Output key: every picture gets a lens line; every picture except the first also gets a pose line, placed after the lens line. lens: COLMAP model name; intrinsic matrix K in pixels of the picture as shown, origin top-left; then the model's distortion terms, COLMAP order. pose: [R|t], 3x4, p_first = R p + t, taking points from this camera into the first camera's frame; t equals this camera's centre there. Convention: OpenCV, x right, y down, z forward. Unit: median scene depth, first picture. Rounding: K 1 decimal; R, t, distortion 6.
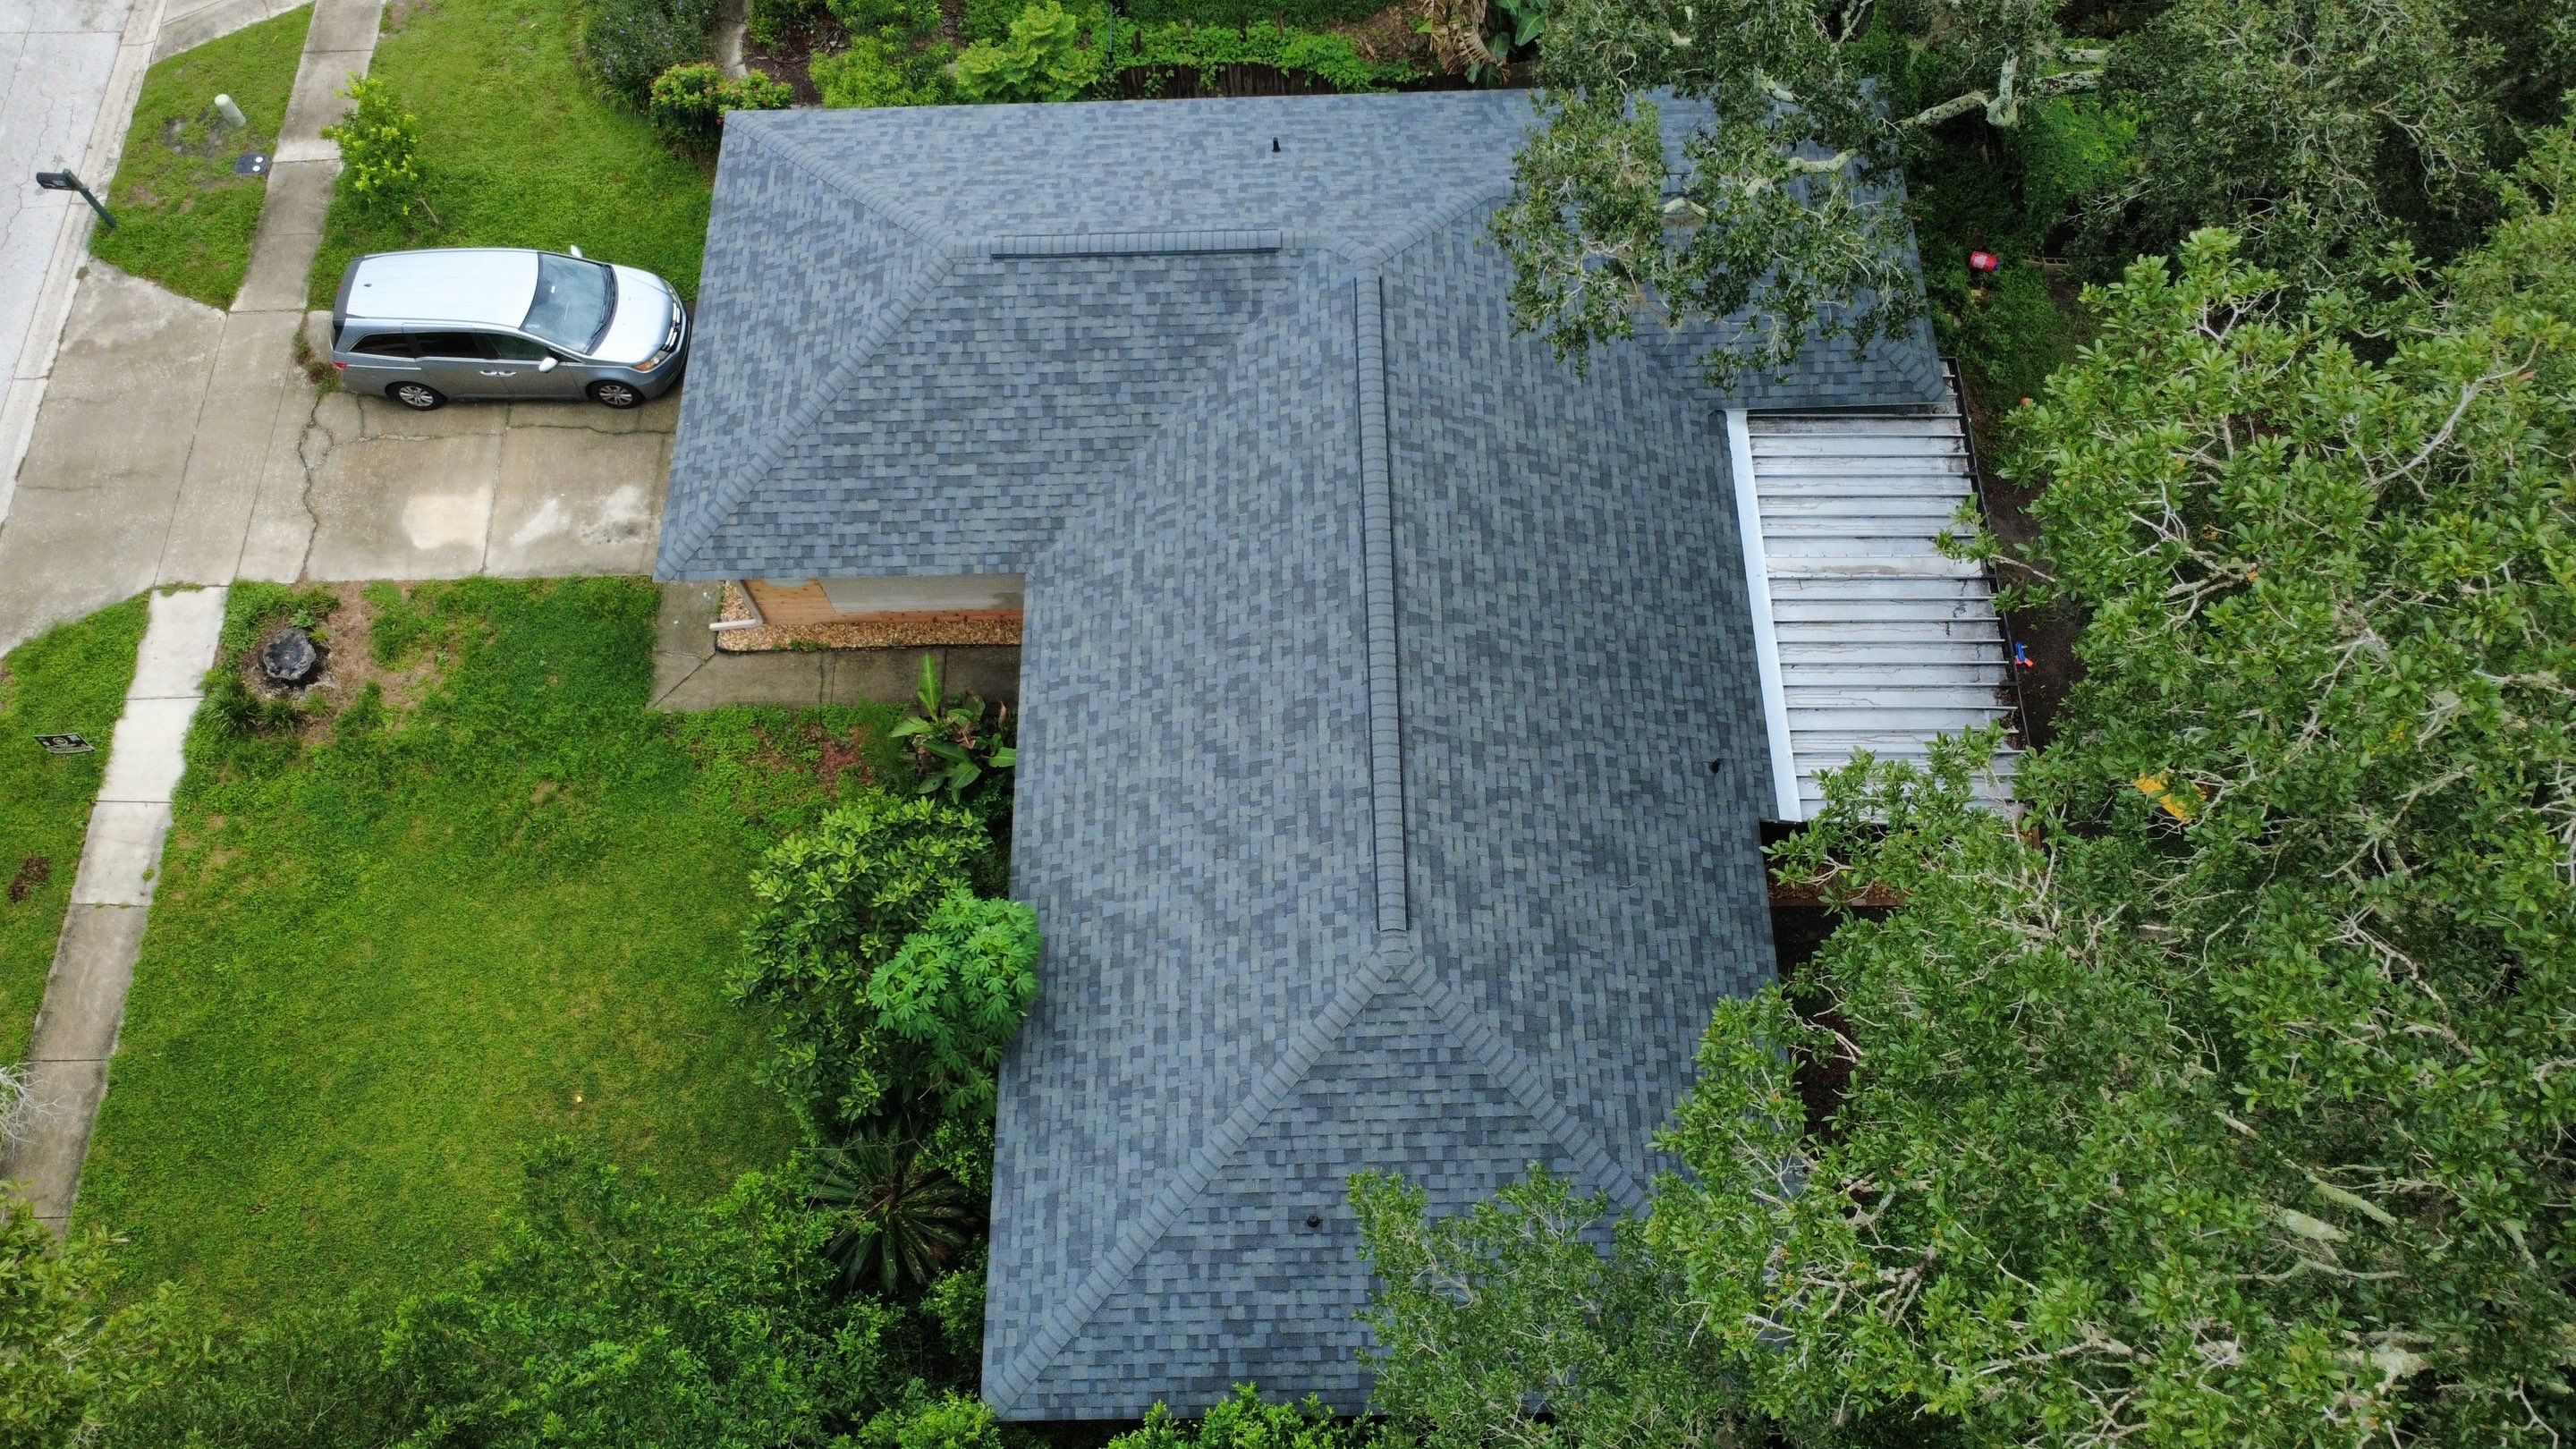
lens RADIAL K [[1868.6, 0, 1283.2], [0, 1868.6, 727.0], [0, 0, 1]] dist [-0.004813, 0.008414]
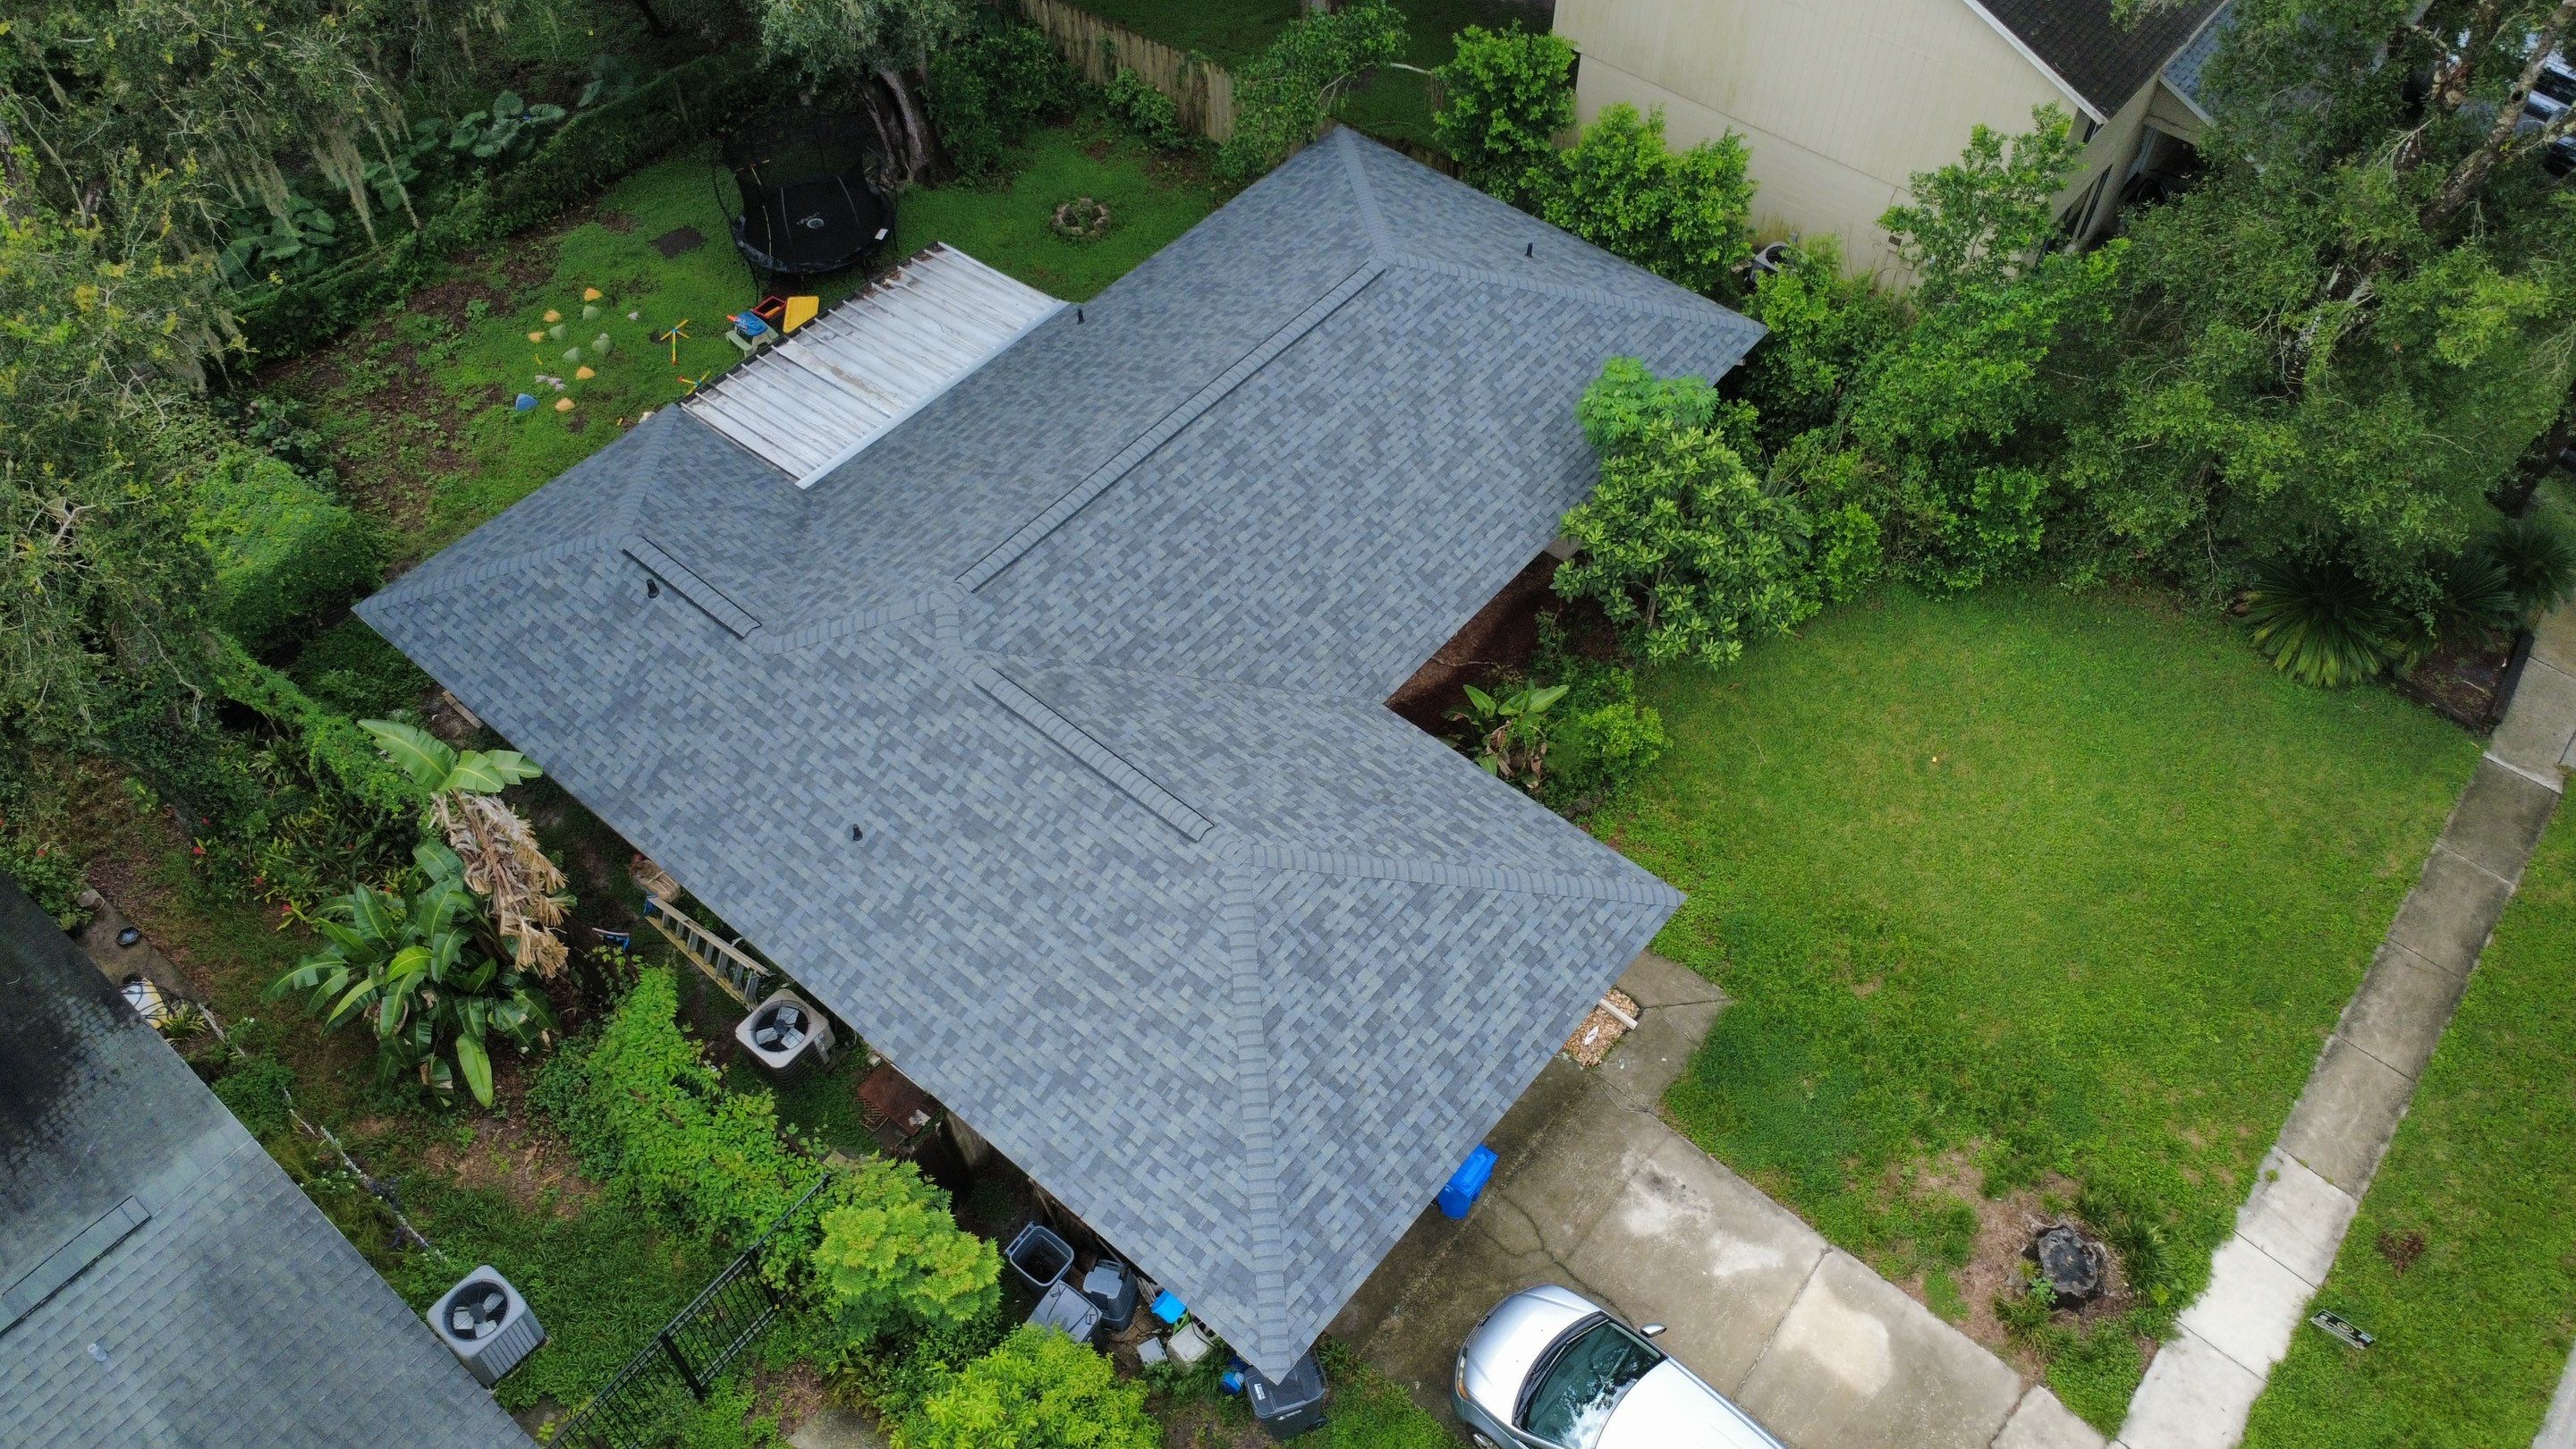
lens RADIAL K [[1868.6, 0, 1284.8], [0, 1868.6, 726.2], [0, 0, 1]] dist [-0.004813, 0.008414]
pose [[-0.761953, -0.488371, 0.425348, -0.536718], [0.593396, -0.263359, 0.760607, -0.895730], [-0.259439, 0.831947, 0.490464, 0.498917]]
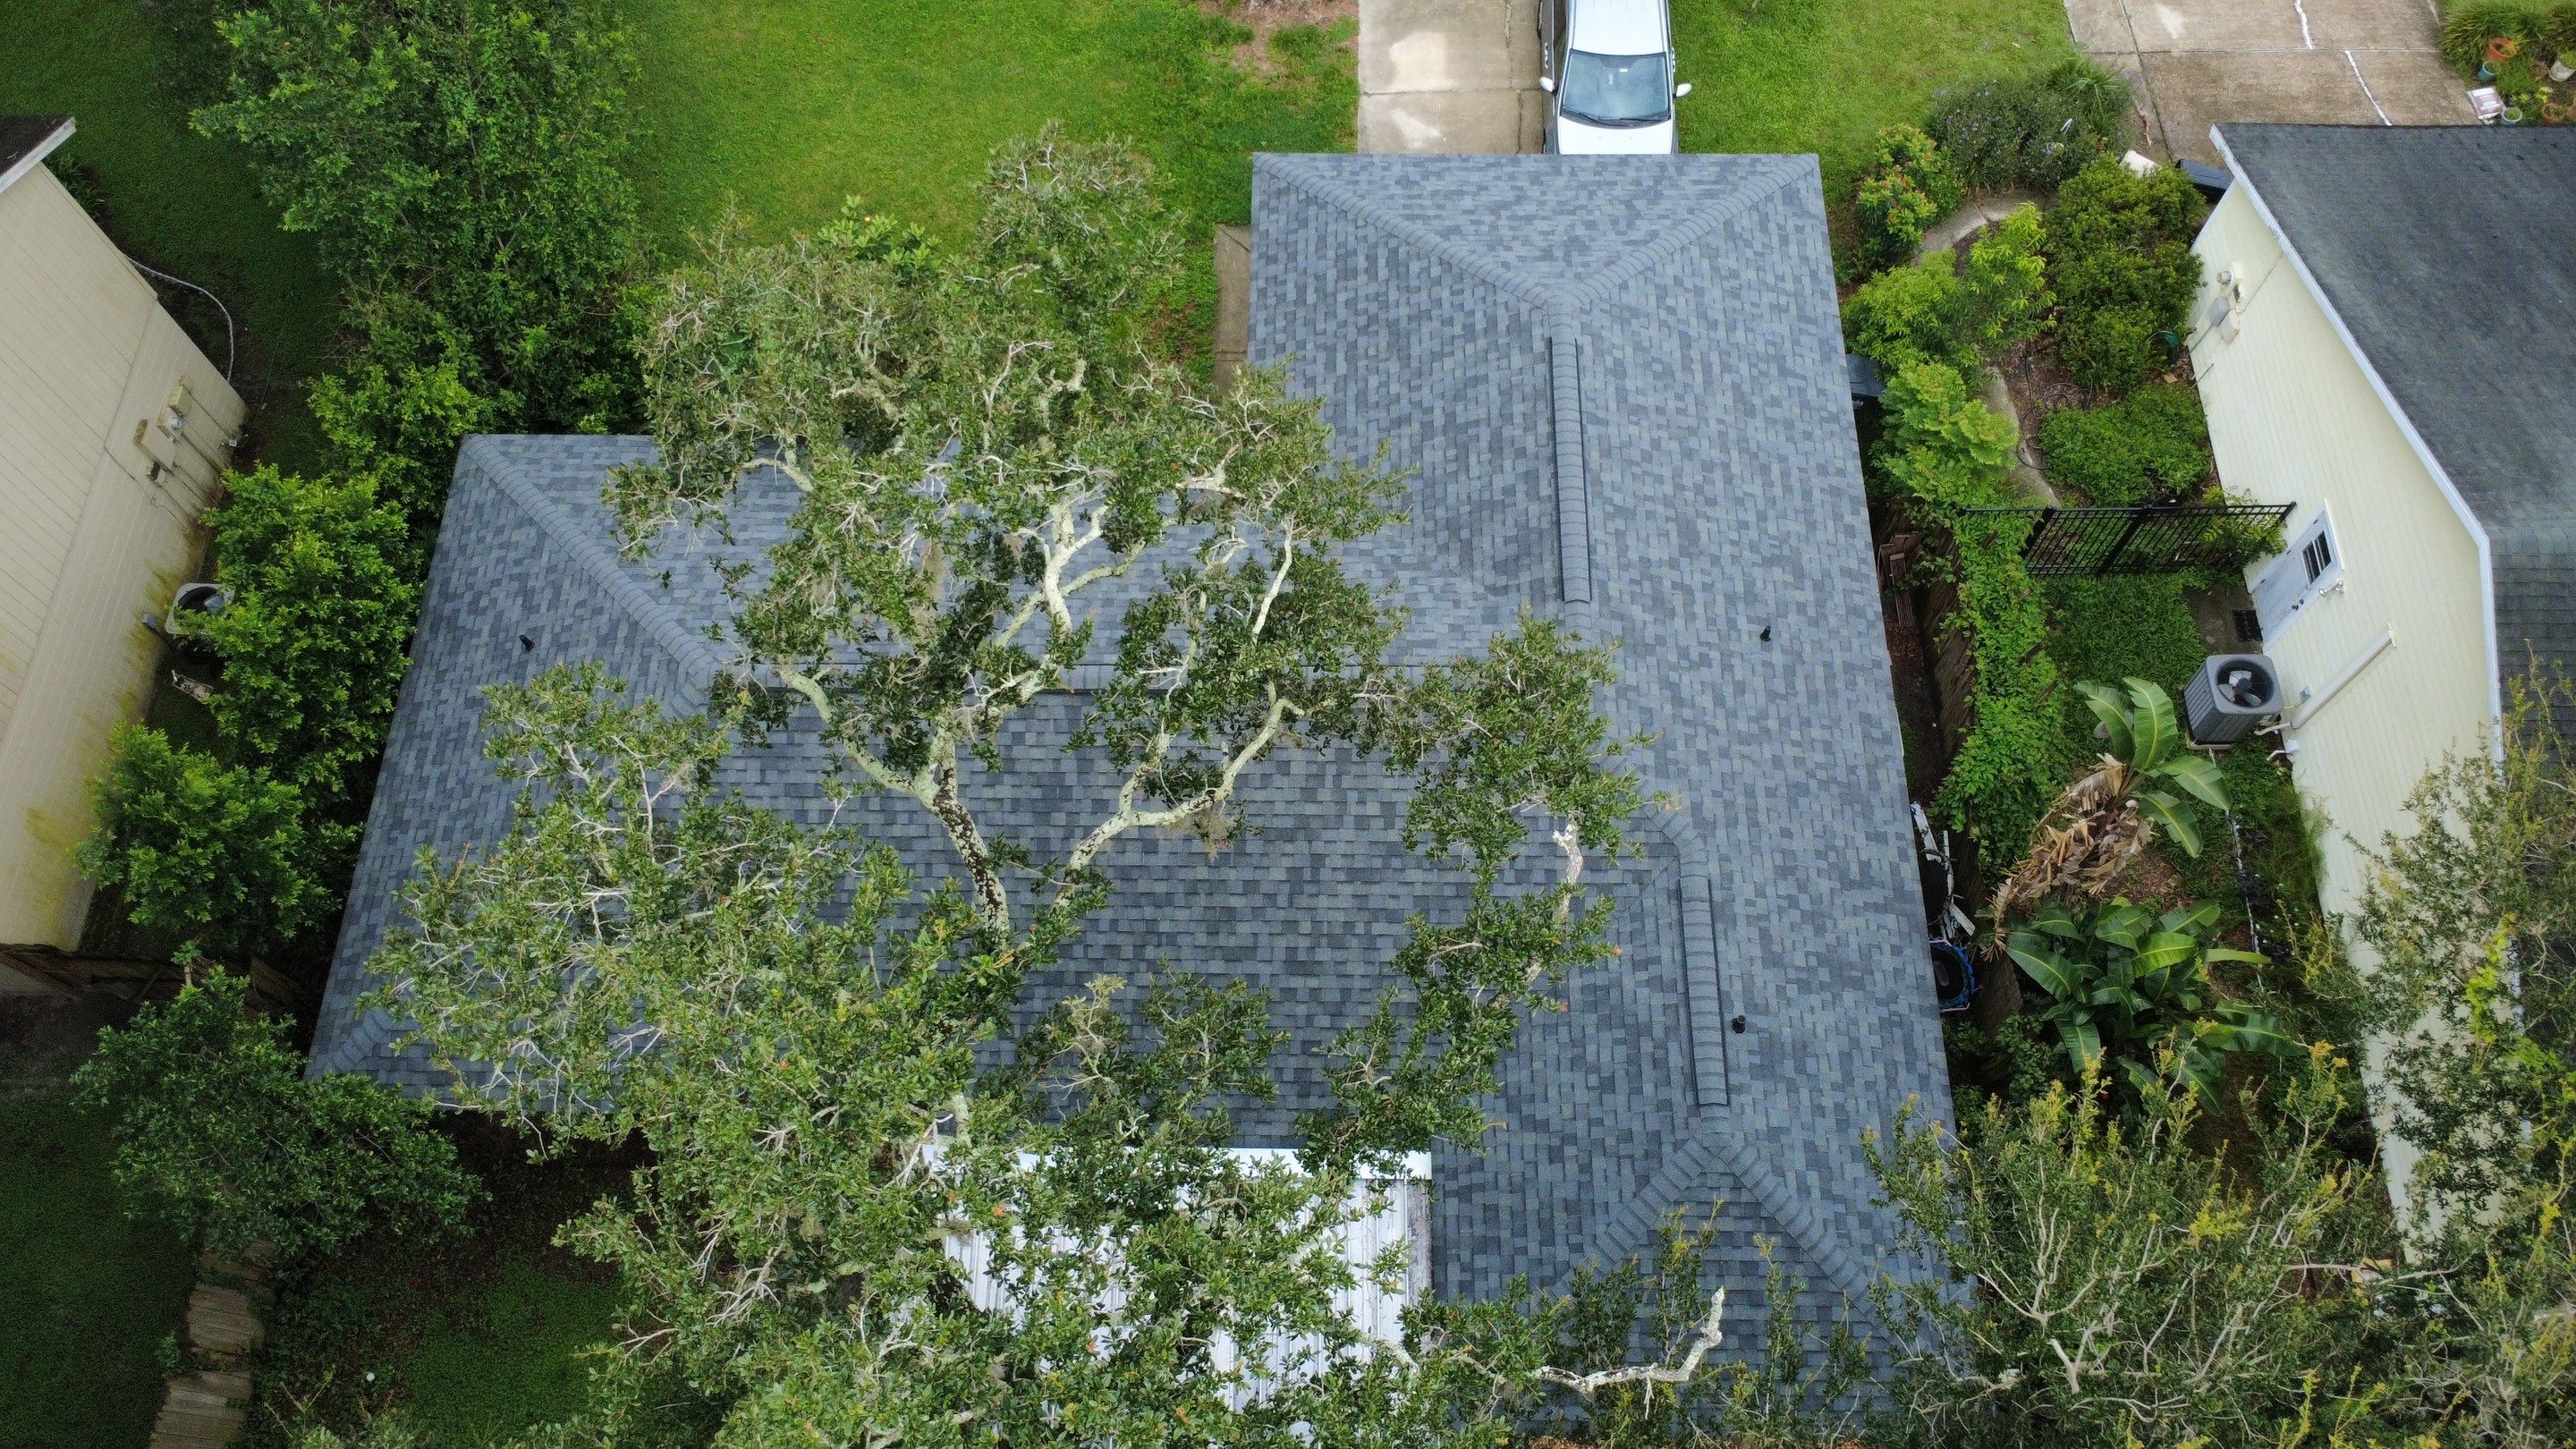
lens RADIAL K [[1868.6, 0, 1282.4], [0, 1868.6, 723.7], [0, 0, 1]] dist [-0.004813, 0.008414]
pose [[-0.026294, 0.910636, -0.412373, 0.410852], [-0.897607, 0.160068, 0.410707, -0.481011], [0.440012, 0.380948, 0.813184, 0.240412]]
